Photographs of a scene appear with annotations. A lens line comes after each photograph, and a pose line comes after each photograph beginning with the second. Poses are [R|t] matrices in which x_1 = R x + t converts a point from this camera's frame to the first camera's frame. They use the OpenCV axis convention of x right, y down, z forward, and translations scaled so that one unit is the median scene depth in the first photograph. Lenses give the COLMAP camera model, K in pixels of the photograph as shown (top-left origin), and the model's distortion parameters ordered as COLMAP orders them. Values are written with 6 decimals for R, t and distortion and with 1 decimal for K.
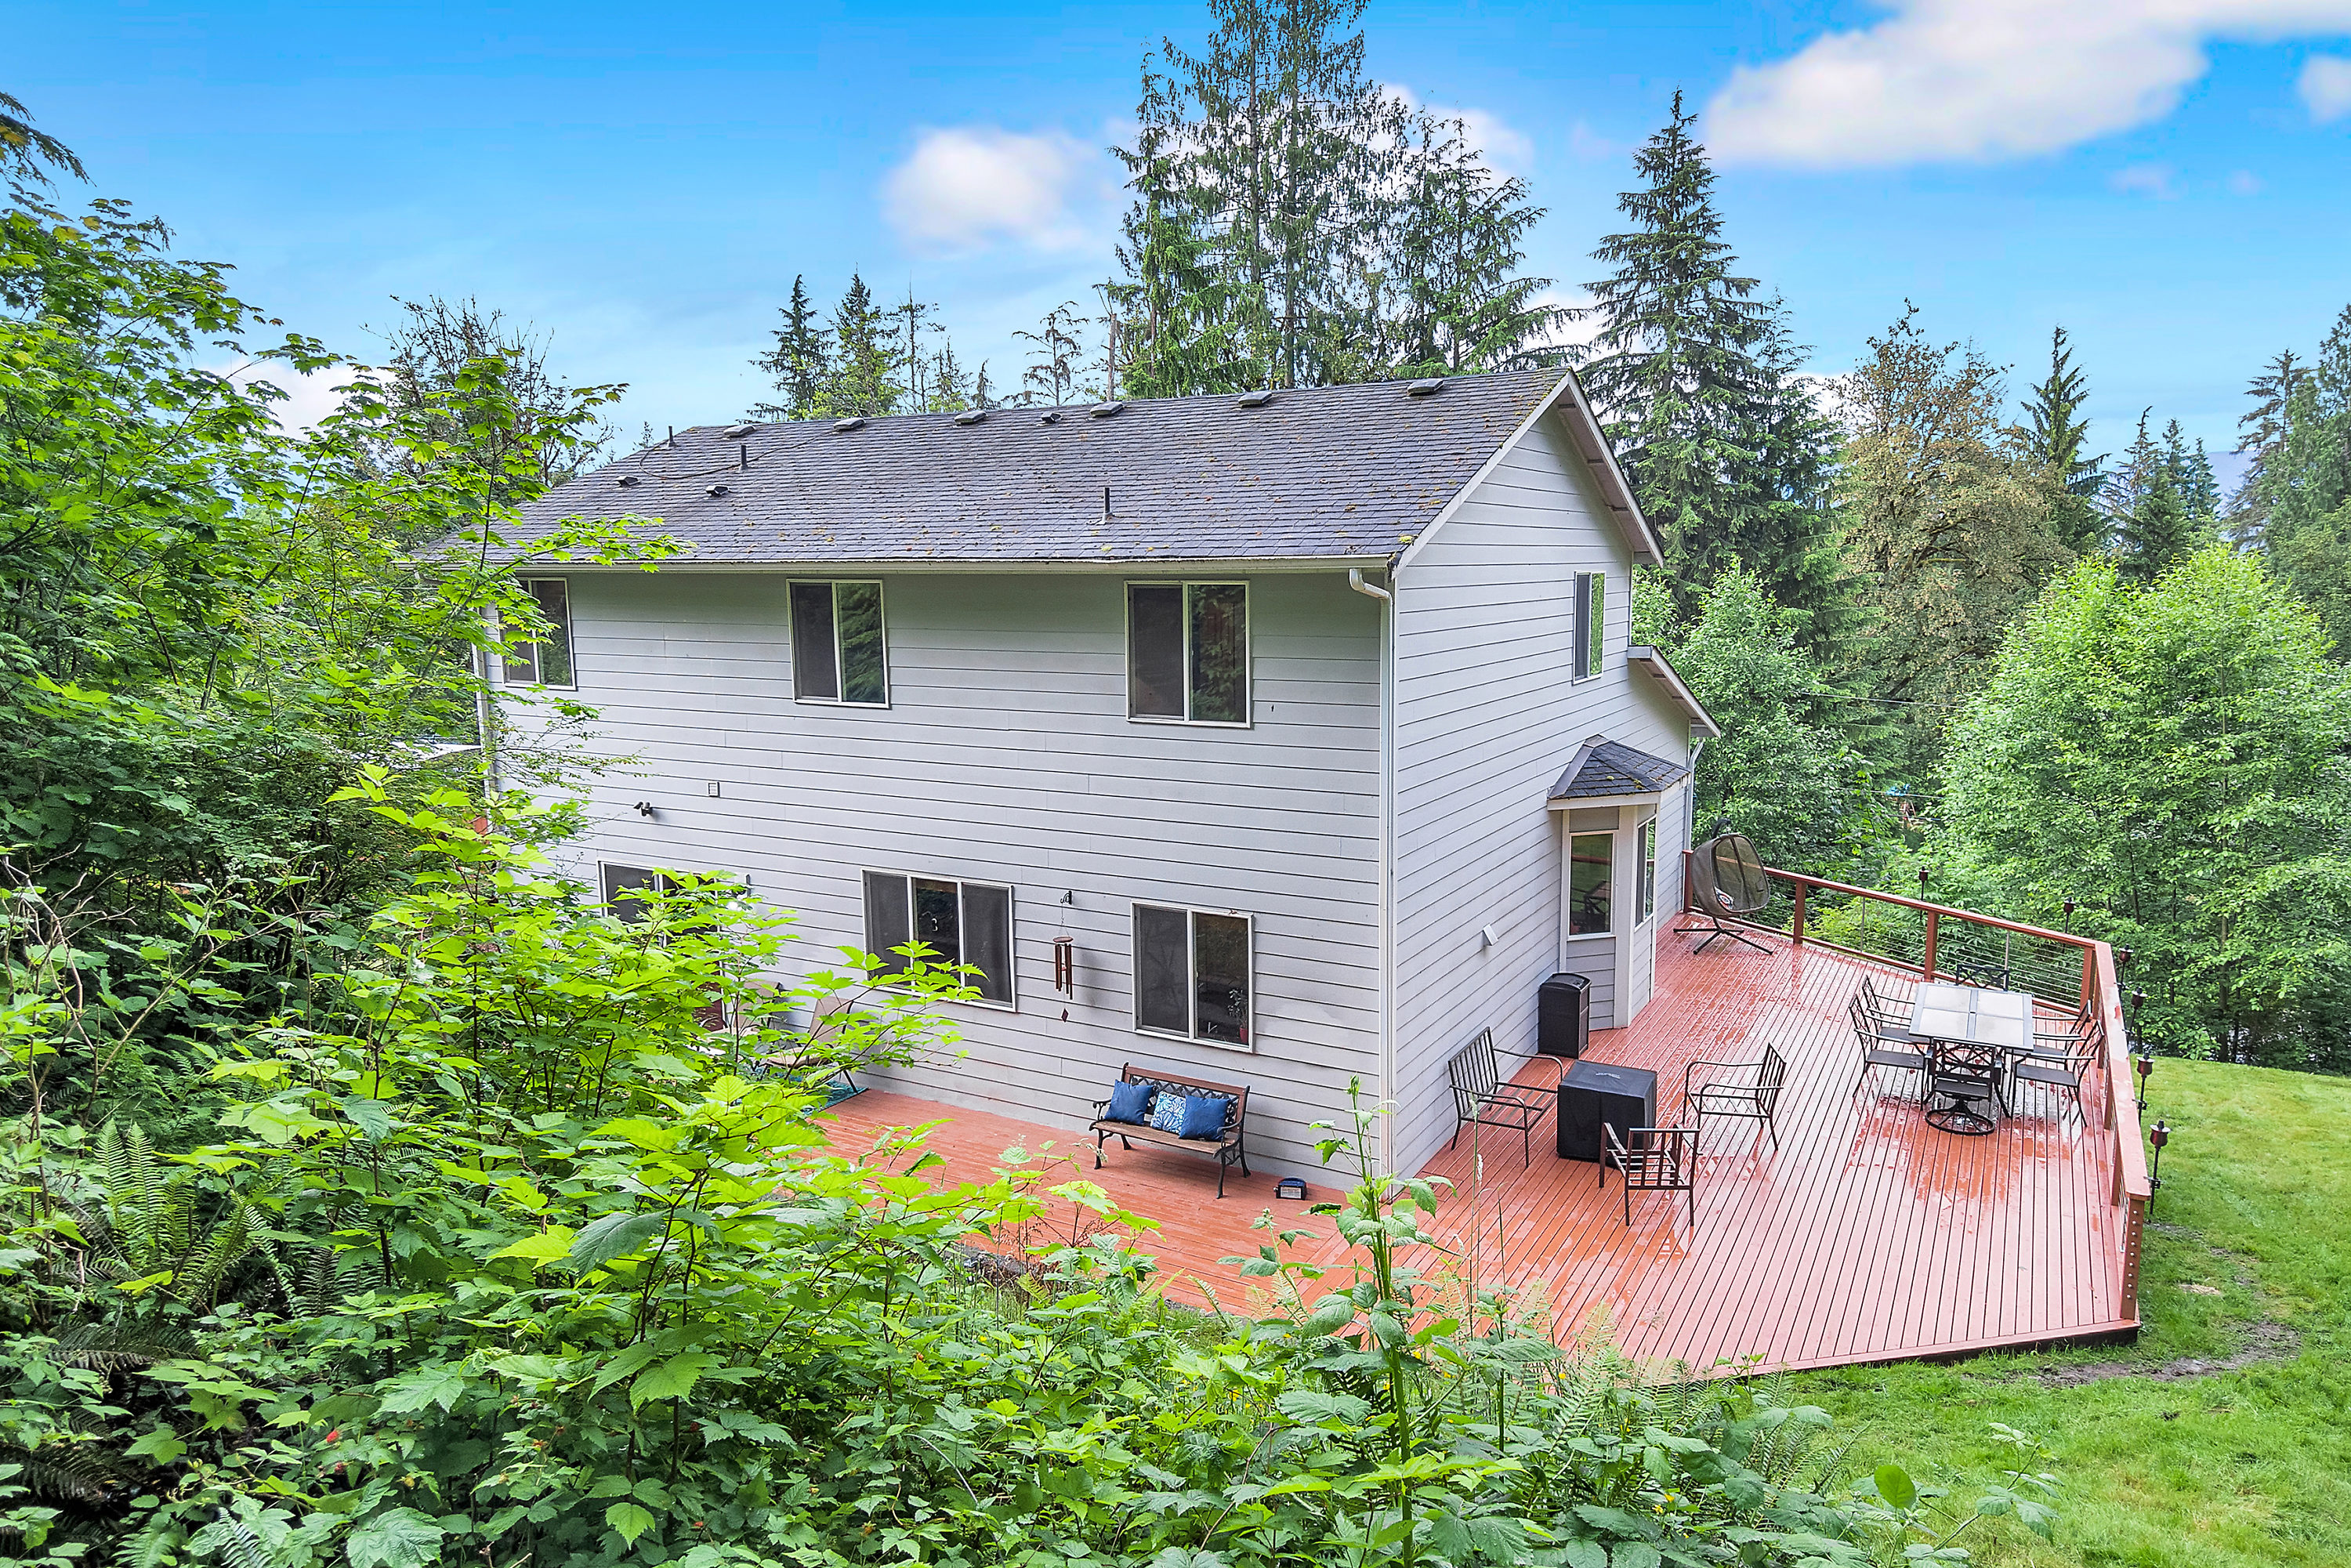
lens RADIAL K [[1401.9, 0, 1188.7], [0, 1401.9, 827.4], [0, 0, 1]] dist [0.037010, 0.000198]
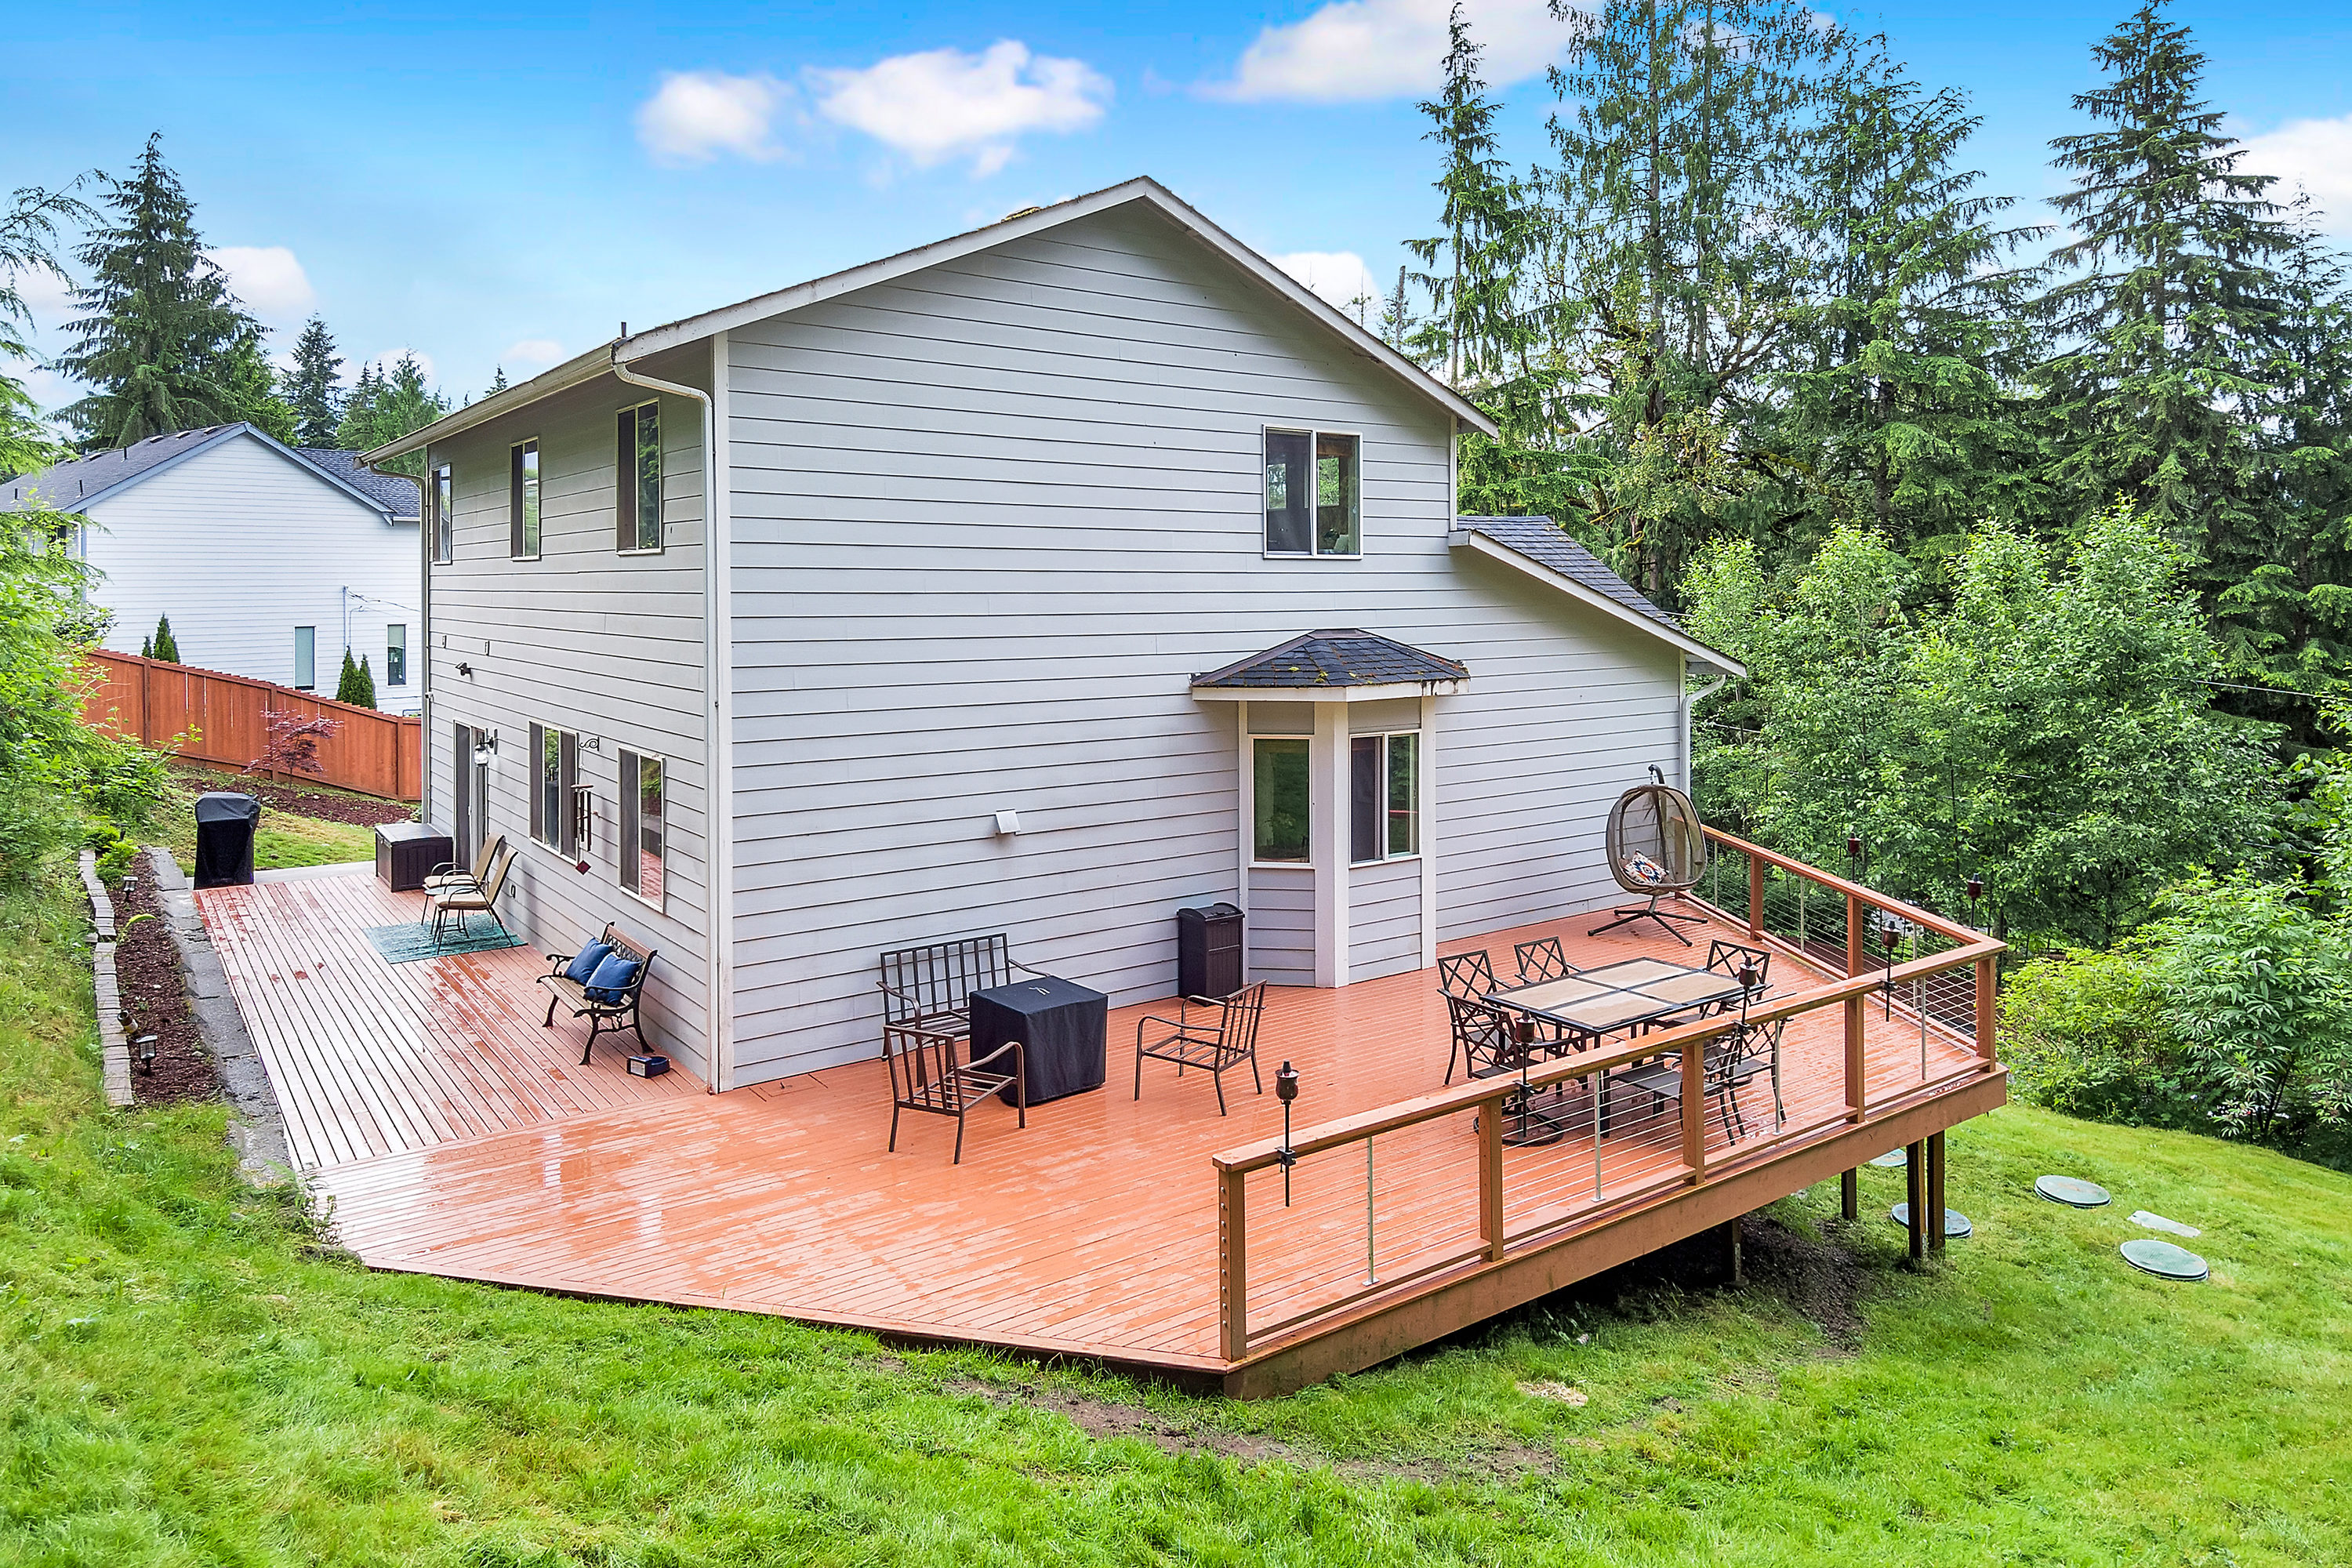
lens RADIAL K [[1504.5, 0, 1185.2], [0, 1504.5, 597.1], [0, 0, 1]] dist [0.049047, -0.074415]
pose [[0.916752, 0.019155, -0.398997, 0.187599], [-0.086350, 0.984736, -0.151126, 0.019800], [0.390012, 0.172999, 0.904413, 0.054627]]
